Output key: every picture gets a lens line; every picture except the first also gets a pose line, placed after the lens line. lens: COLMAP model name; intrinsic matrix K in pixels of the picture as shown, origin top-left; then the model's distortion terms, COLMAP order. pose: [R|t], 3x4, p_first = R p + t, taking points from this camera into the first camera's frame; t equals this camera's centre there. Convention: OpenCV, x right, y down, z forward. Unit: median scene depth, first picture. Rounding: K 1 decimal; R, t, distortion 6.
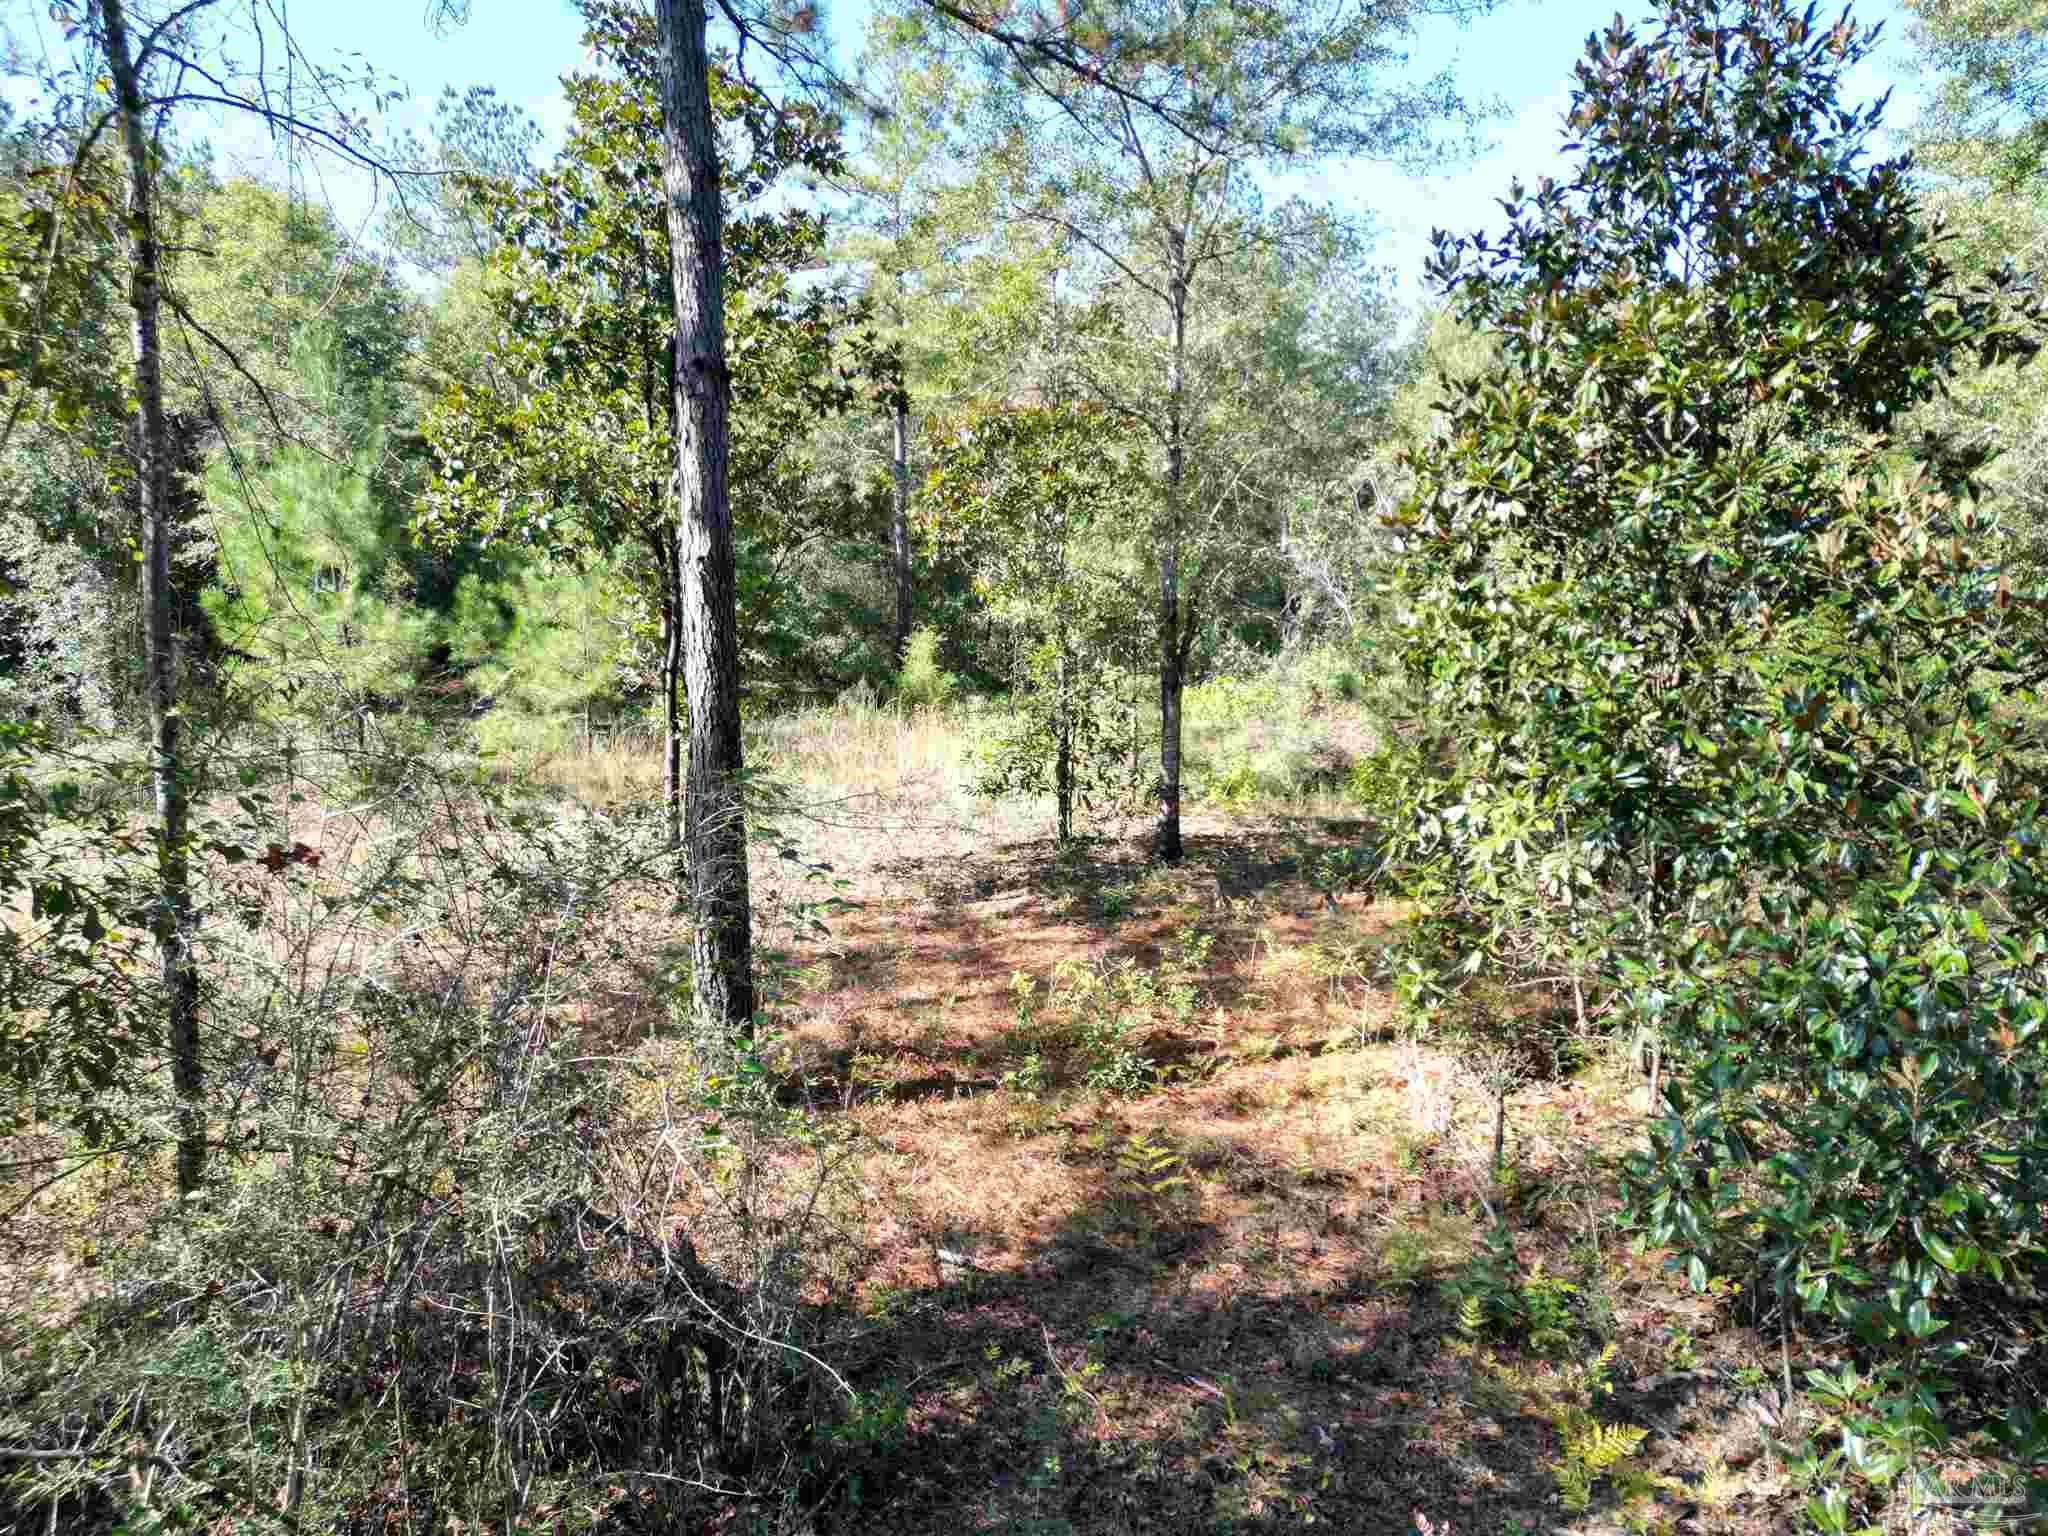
lens RADIAL K [[1429.2, 0, 1024.0], [0, 1429.2, 768.0], [0, 0, 1]] dist [0.056628, -0.001530]
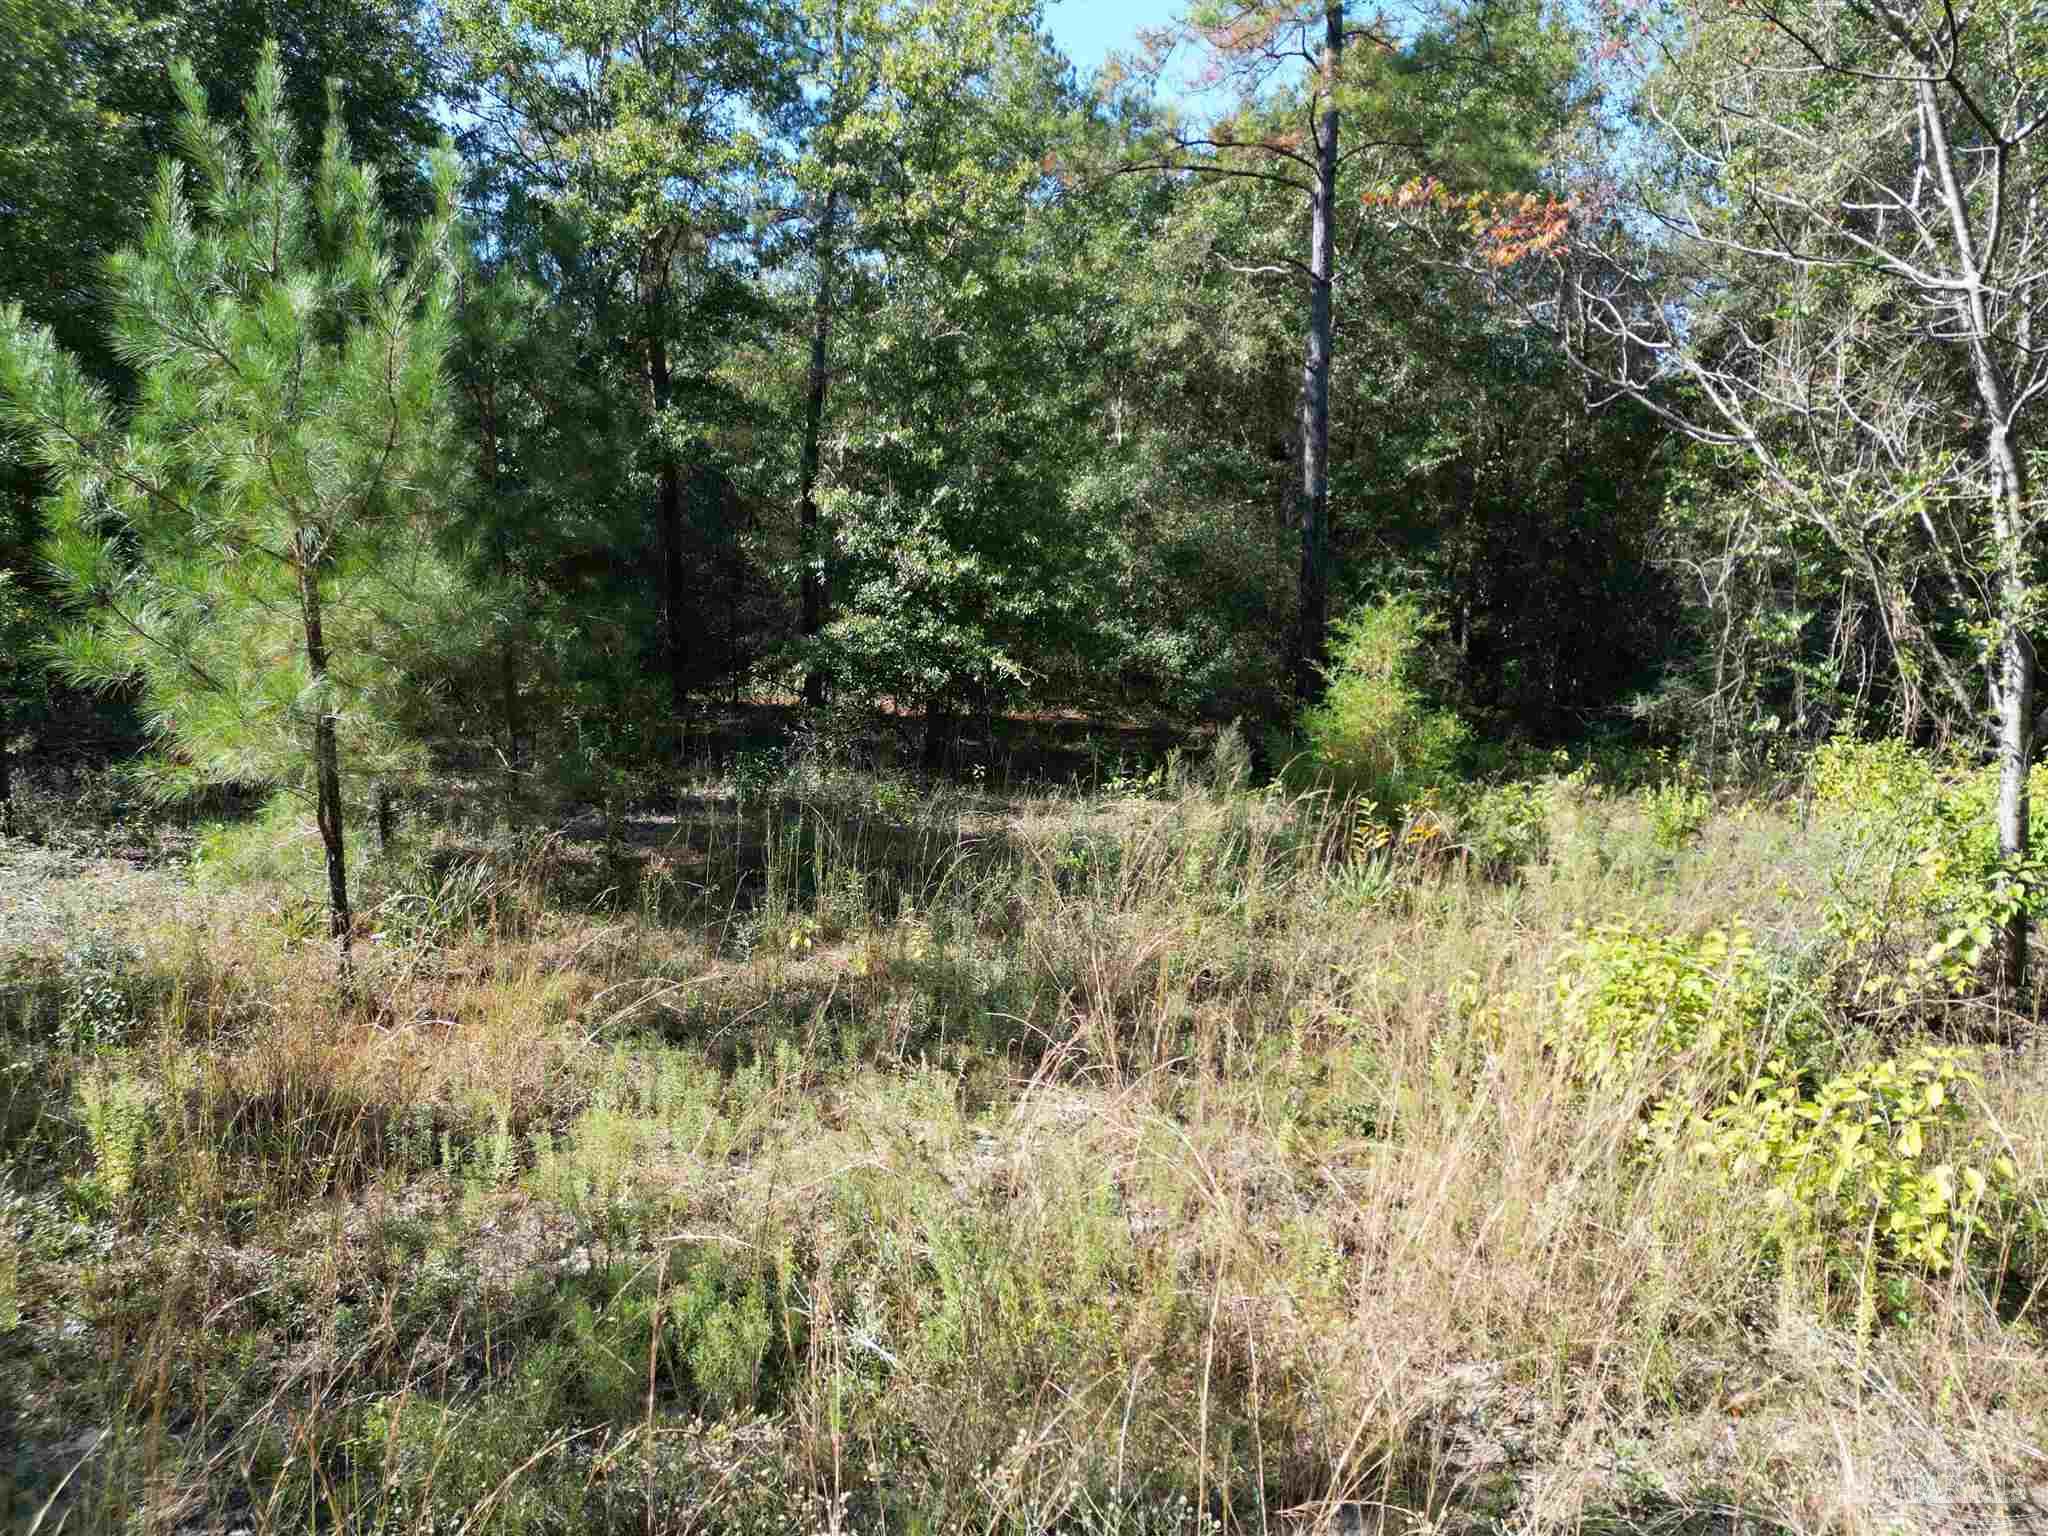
lens RADIAL K [[1429.2, 0, 1024.0], [0, 1429.2, 768.0], [0, 0, 1]] dist [0.056628, -0.001530]
pose [[0.966570, 0.041755, -0.252979, -0.060569], [-0.045689, 0.998909, -0.009693, -0.040900], [0.252298, 0.020927, 0.967423, 0.570329]]
